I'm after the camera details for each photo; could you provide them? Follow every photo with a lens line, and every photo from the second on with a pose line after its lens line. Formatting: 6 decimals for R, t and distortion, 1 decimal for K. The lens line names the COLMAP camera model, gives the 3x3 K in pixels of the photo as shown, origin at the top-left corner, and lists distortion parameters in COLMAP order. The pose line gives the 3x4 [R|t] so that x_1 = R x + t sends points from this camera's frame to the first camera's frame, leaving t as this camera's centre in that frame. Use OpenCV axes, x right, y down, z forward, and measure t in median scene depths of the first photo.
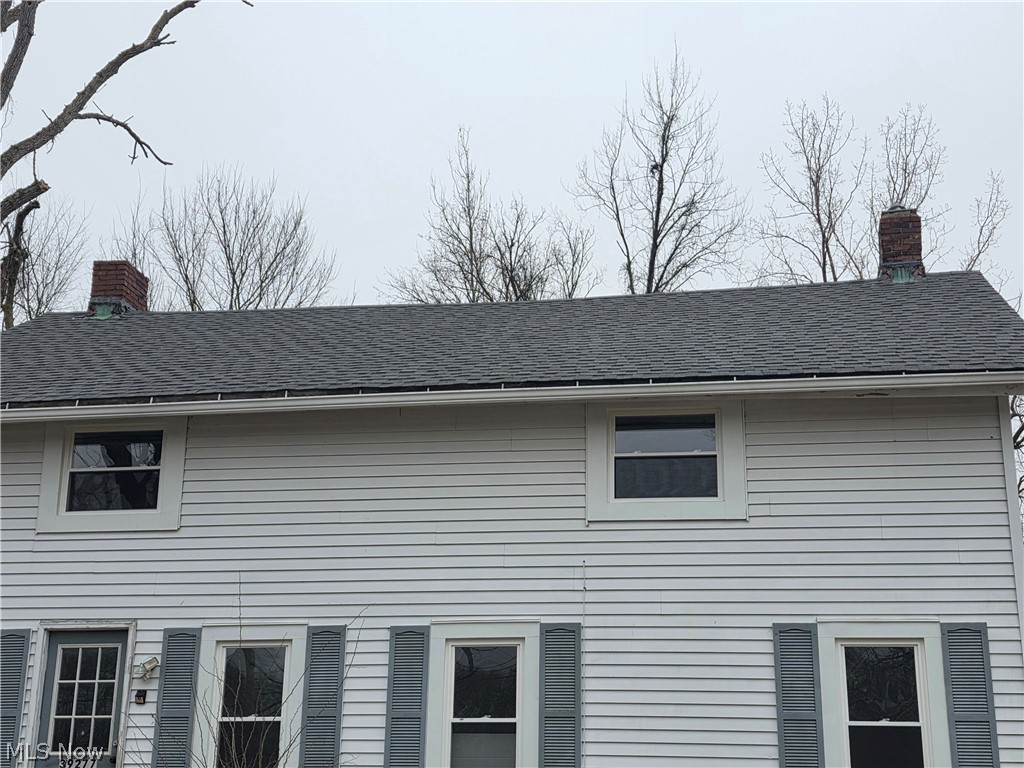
lens RADIAL K [[1353.2, 0, 514.7], [0, 1353.2, 379.1], [0, 0, 1]] dist [0.074410, 0.000000]
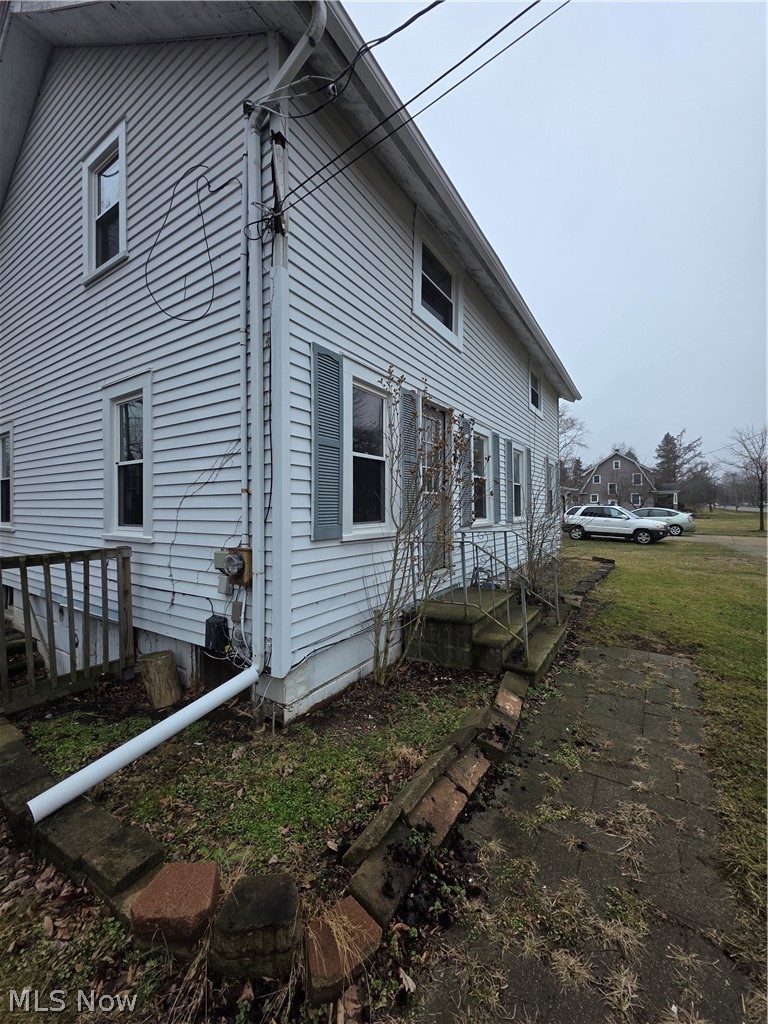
lens RADIAL K [[408.7, 0, 384.6], [0, 408.7, 506.9], [0, 0, 1]] dist [0.004515, -0.000621]
pose [[0.400970, -0.013485, 0.915992, -0.724595], [-0.258705, 0.957526, 0.127343, 0.247779], [-0.878803, -0.288033, 0.380451, 0.882817]]
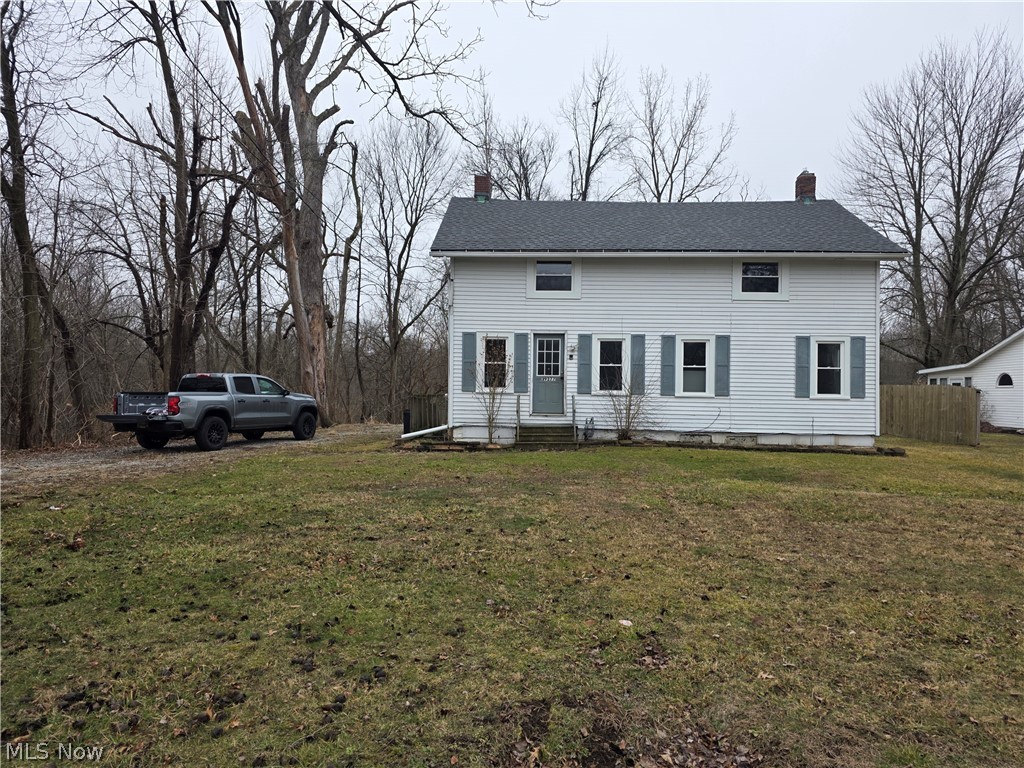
lens RADIAL K [[686.9, 0, 506.5], [0, 686.9, 392.8], [0, 0, 1]] dist [0.049568, -0.035831]
pose [[0.989667, 0.001382, 0.143376, -0.616348], [-0.042645, 0.957540, 0.285128, -0.101556], [-0.136894, -0.288296, 0.947705, -0.370830]]
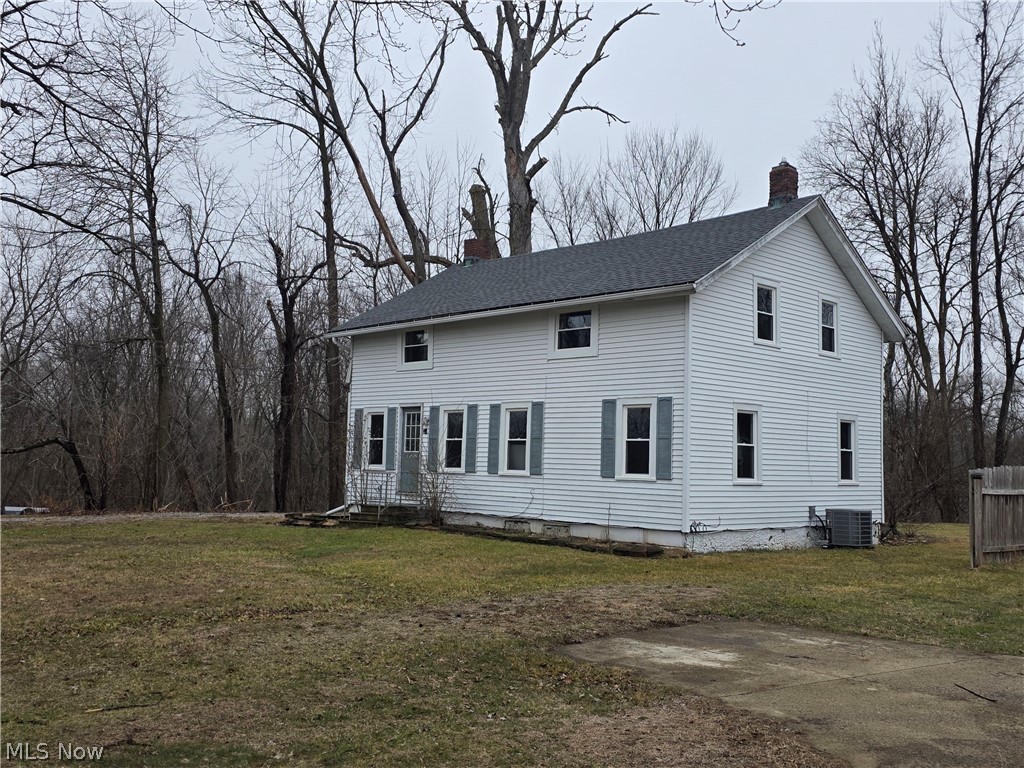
lens RADIAL K [[978.4, 0, 513.2], [0, 978.4, 384.0], [0, 0, 1]] dist [0.062041, 0.000000]
pose [[0.814588, -0.039002, -0.578727, 0.981125], [0.150676, 0.977714, 0.146193, -0.112141], [0.560127, -0.206287, 0.802311, -0.421893]]
